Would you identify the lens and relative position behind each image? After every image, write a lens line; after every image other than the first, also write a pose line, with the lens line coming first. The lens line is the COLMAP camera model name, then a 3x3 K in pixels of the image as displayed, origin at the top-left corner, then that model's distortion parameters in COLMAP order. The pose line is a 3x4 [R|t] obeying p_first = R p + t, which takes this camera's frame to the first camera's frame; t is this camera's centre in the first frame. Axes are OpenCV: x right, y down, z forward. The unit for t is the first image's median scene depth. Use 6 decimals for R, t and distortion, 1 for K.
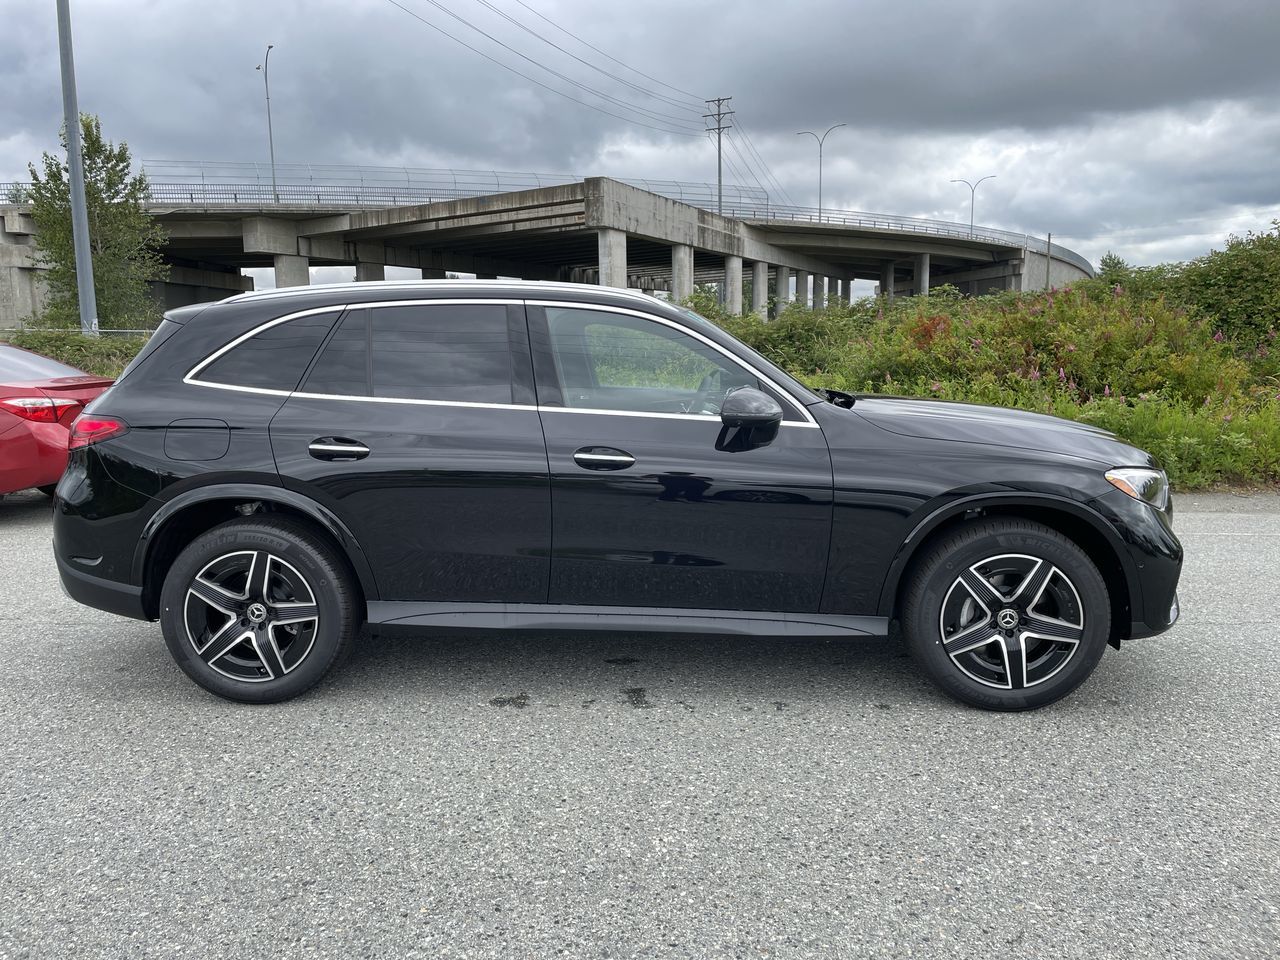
lens RADIAL K [[962.4, 0, 628.1], [0, 962.4, 477.8], [0, 0, 1]] dist [0.094720, -0.111474]
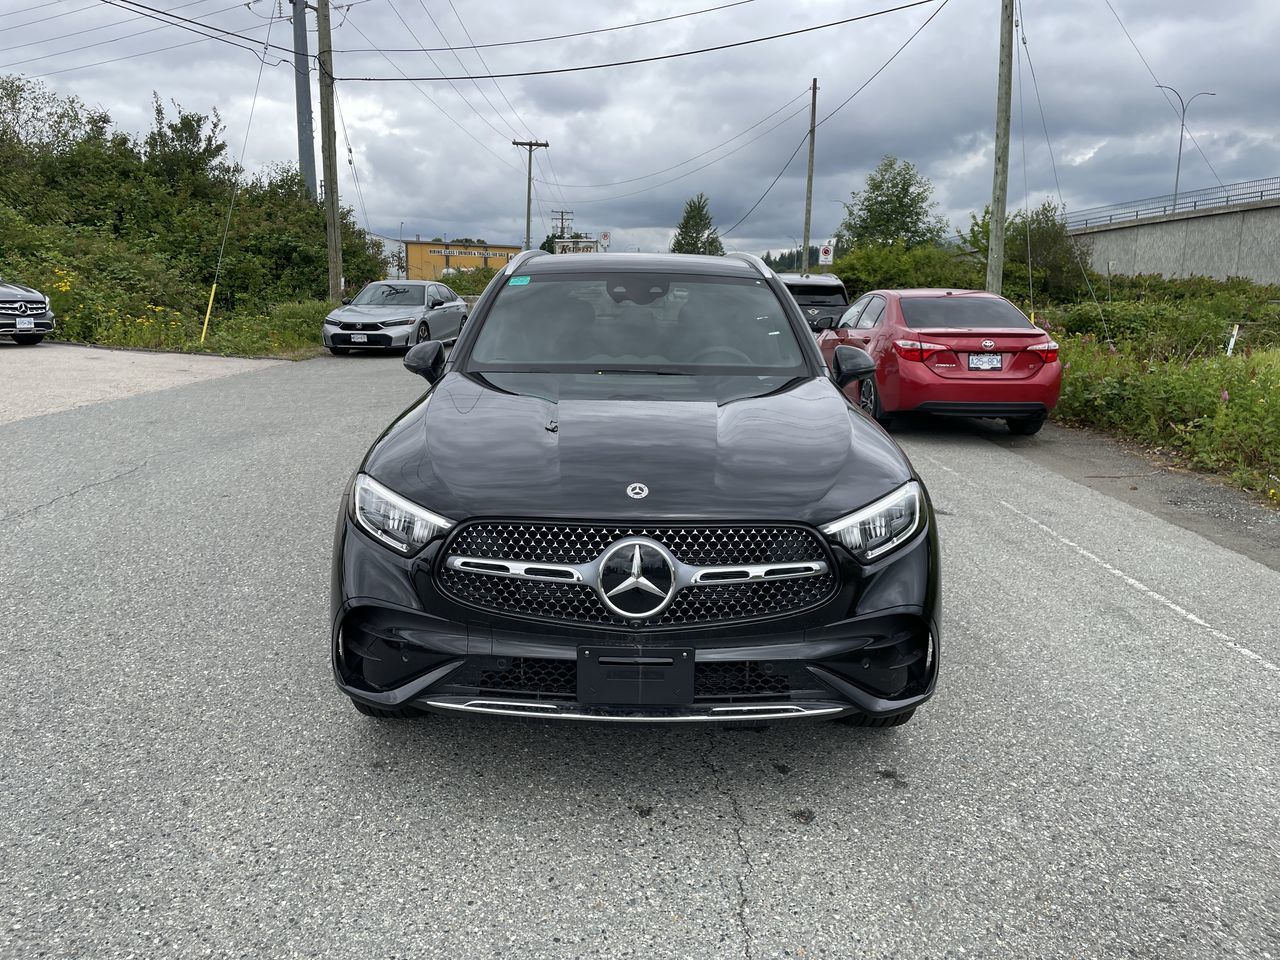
lens RADIAL K [[964.1, 0, 626.8], [0, 964.1, 477.9], [0, 0, 1]] dist [0.096937, -0.115570]
pose [[0.037642, 0.207999, -0.977404, 0.104575], [-0.163069, 0.966265, 0.199349, -0.016340], [0.985896, 0.151881, 0.070291, 0.093324]]
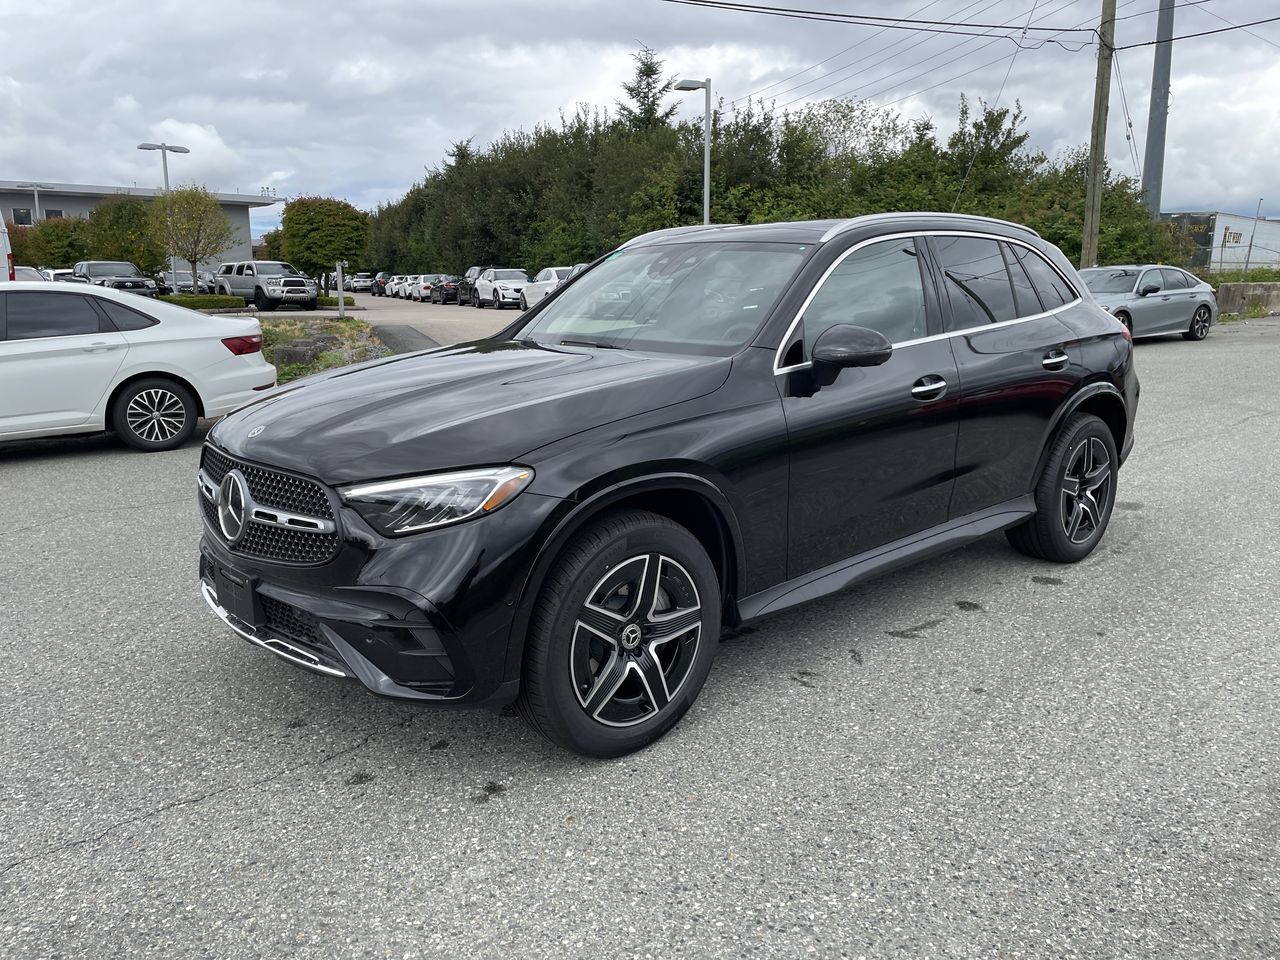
lens RADIAL K [[962.4, 0, 628.1], [0, 962.4, 477.8], [0, 0, 1]] dist [0.094720, -0.111474]
pose [[-0.719817, 0.157493, -0.676061, 0.075217], [-0.090663, 0.944250, 0.316500, -0.024259], [0.688217, 0.289116, -0.665409, 0.159744]]
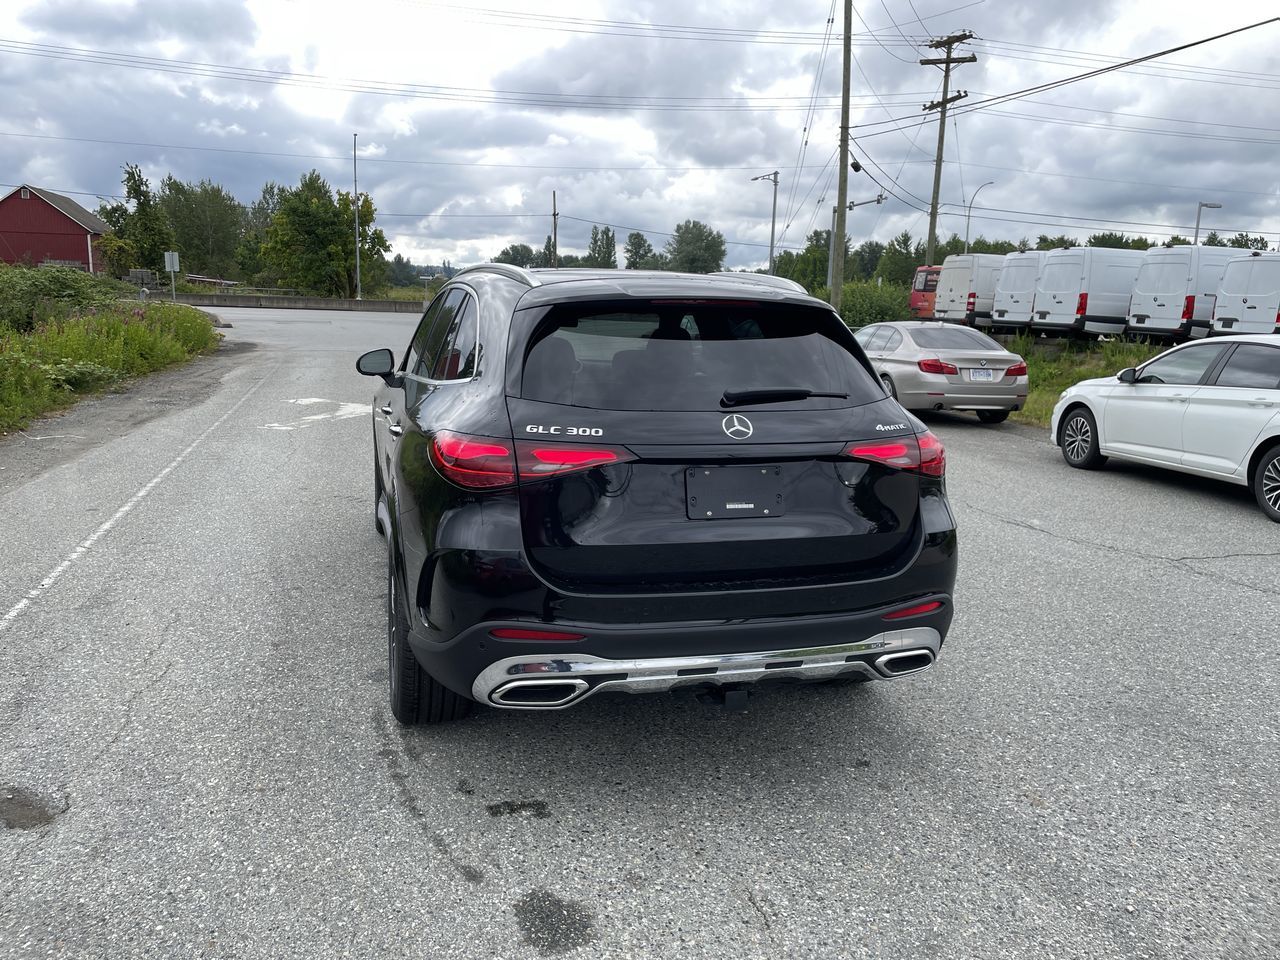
lens RADIAL K [[964.1, 0, 626.8], [0, 964.1, 477.9], [0, 0, 1]] dist [0.096937, -0.115570]
pose [[-0.313389, -0.170622, 0.934171, -0.107016], [0.119194, 0.968879, 0.216948, -0.020069], [-0.942115, 0.179337, -0.283299, 0.126858]]
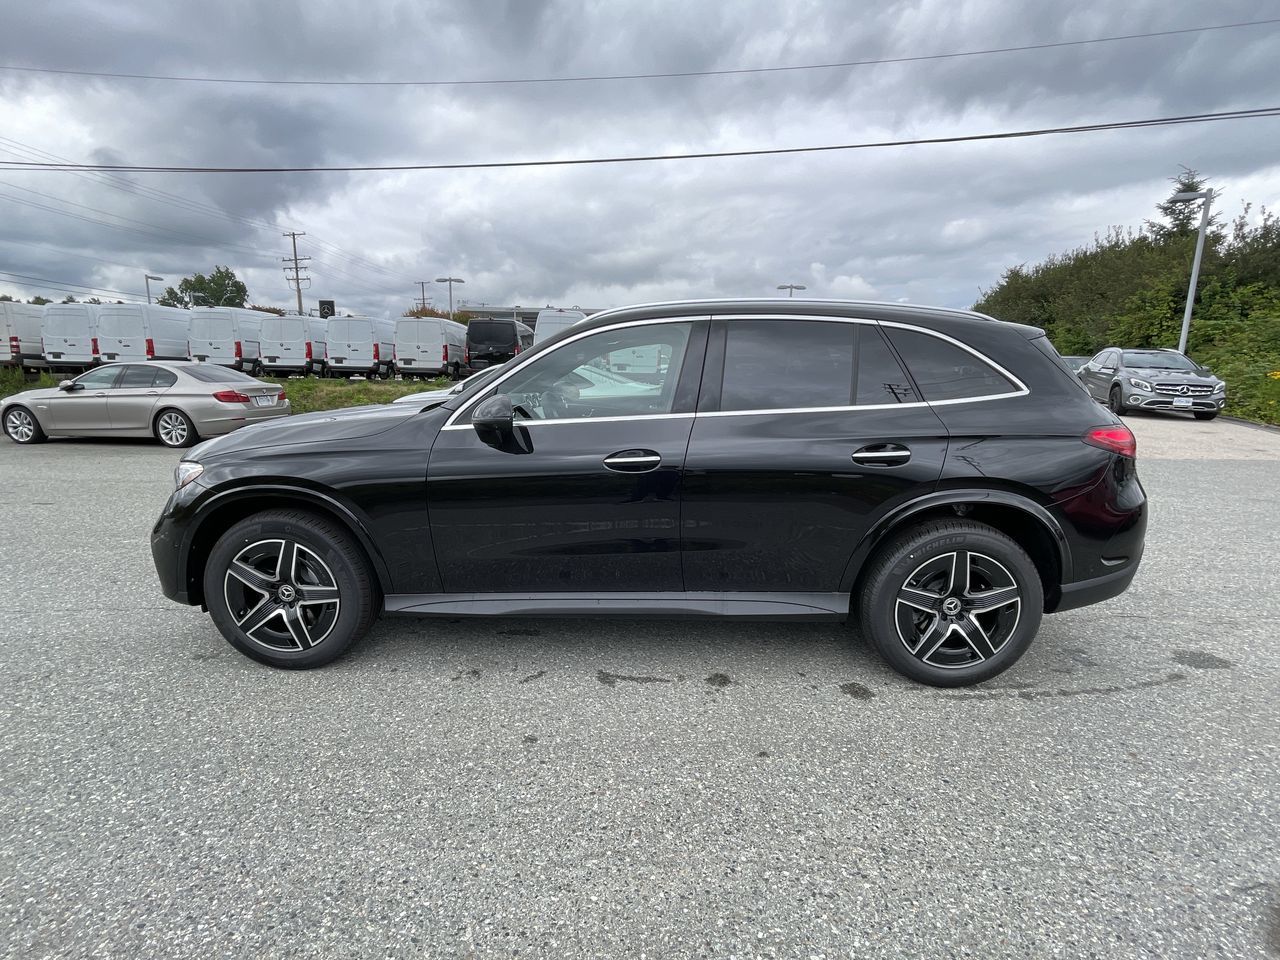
lens RADIAL K [[610.5, 0, 626.7], [0, 610.5, 491.0], [0, 0, 1]] dist [-0.002135, 0.001082]
pose [[-0.999972, 0.000758, -0.007494, 0.000732], [-0.001930, 0.935933, 0.352173, -0.024691], [0.007281, 0.352178, -0.935905, 0.173257]]
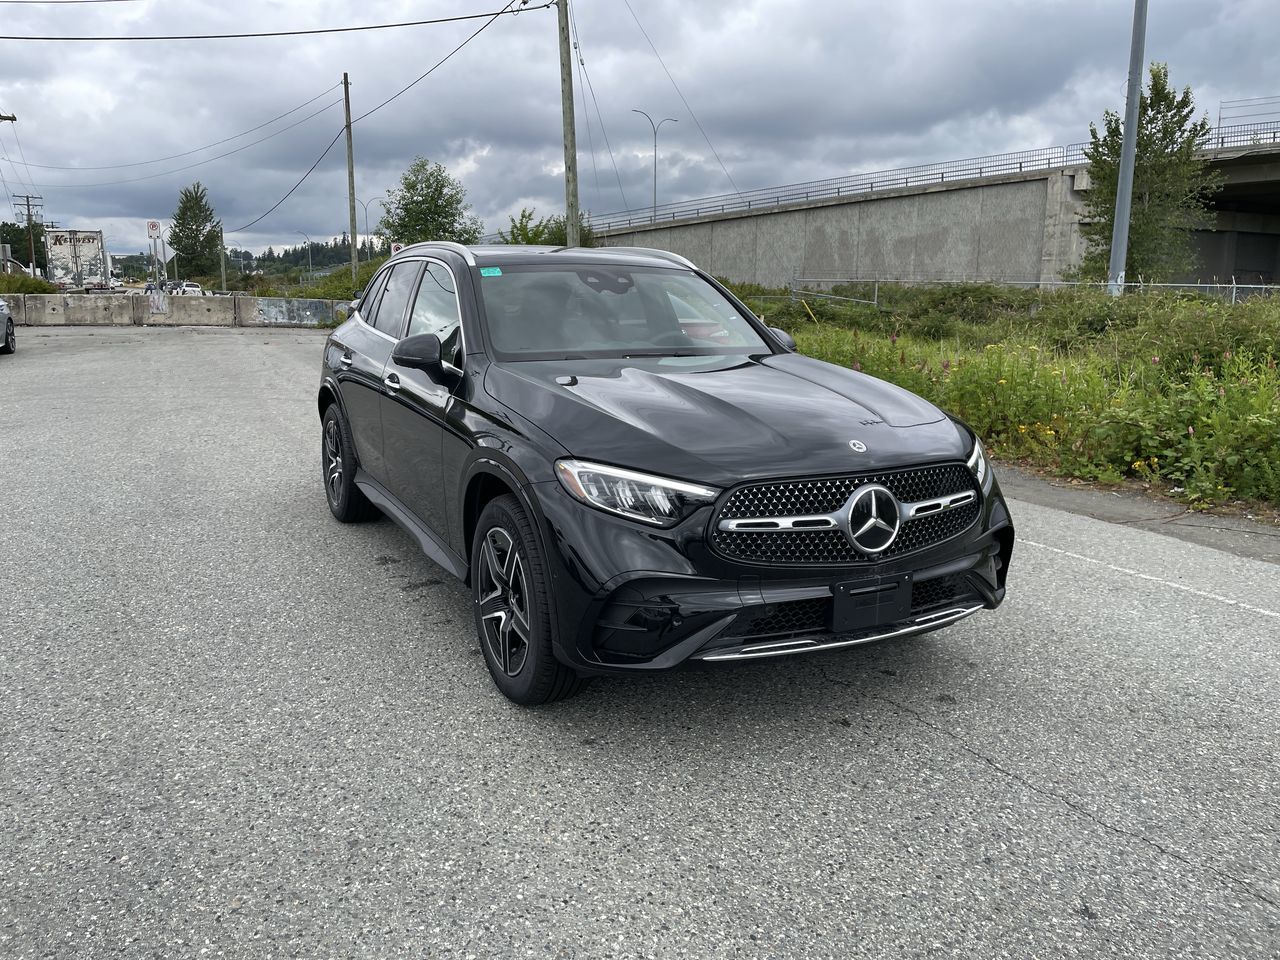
lens RADIAL K [[962.4, 0, 628.1], [0, 962.4, 477.8], [0, 0, 1]] dist [0.094720, -0.111474]
pose [[0.500983, 0.181594, -0.846191, 0.098169], [-0.141882, 0.981744, 0.126684, -0.008347], [0.853748, 0.056593, 0.517602, 0.049575]]
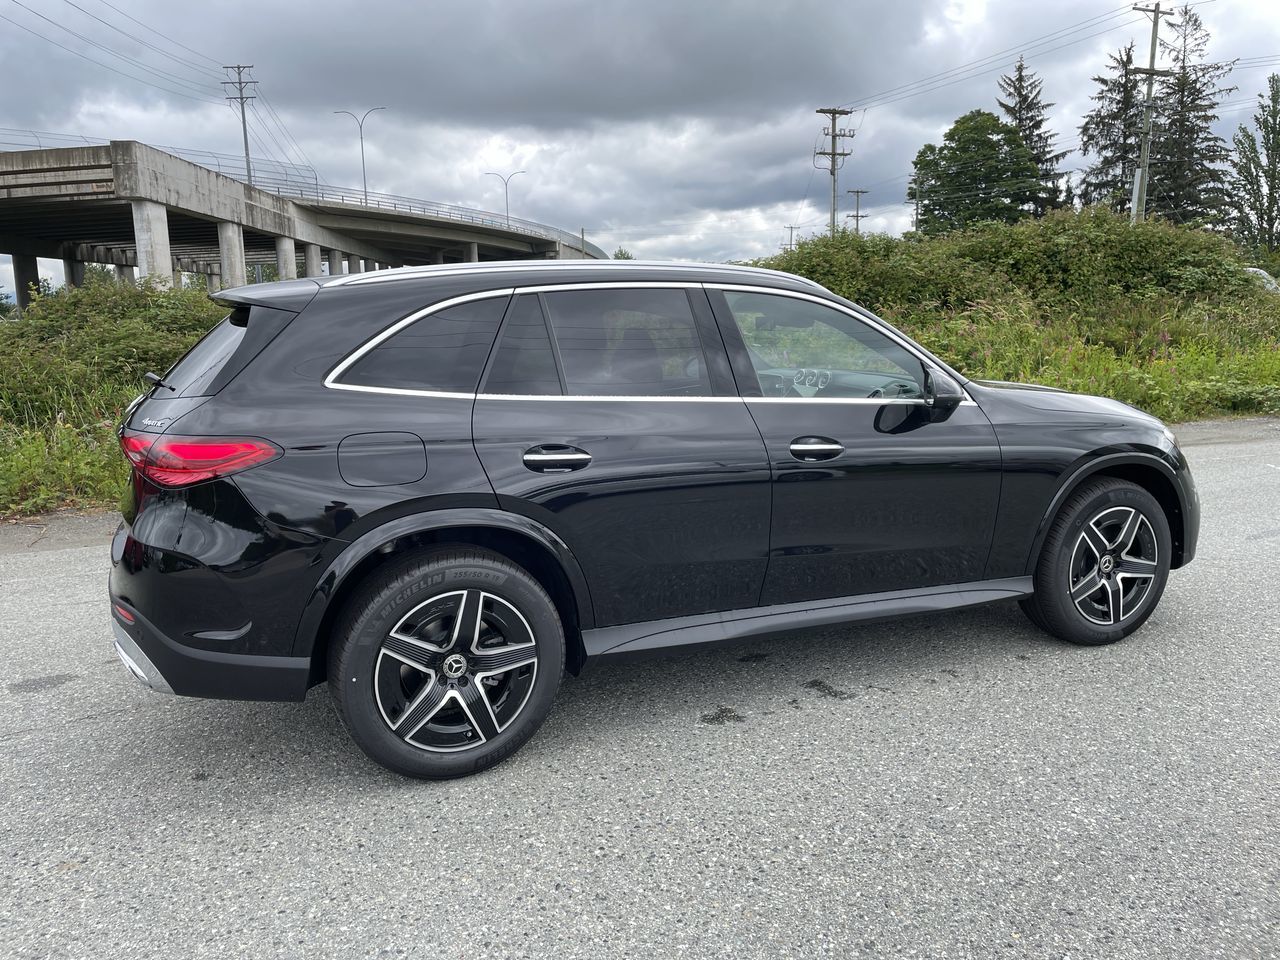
lens RADIAL K [[961.8, 0, 625.4], [0, 961.8, 478.1], [0, 0, 1]] dist [0.095594, -0.113911]
pose [[0.893907, -0.079992, 0.441058, -0.050371], [0.073920, 0.996783, 0.030964, -0.002760], [-0.442116, 0.004924, 0.896944, 0.017557]]
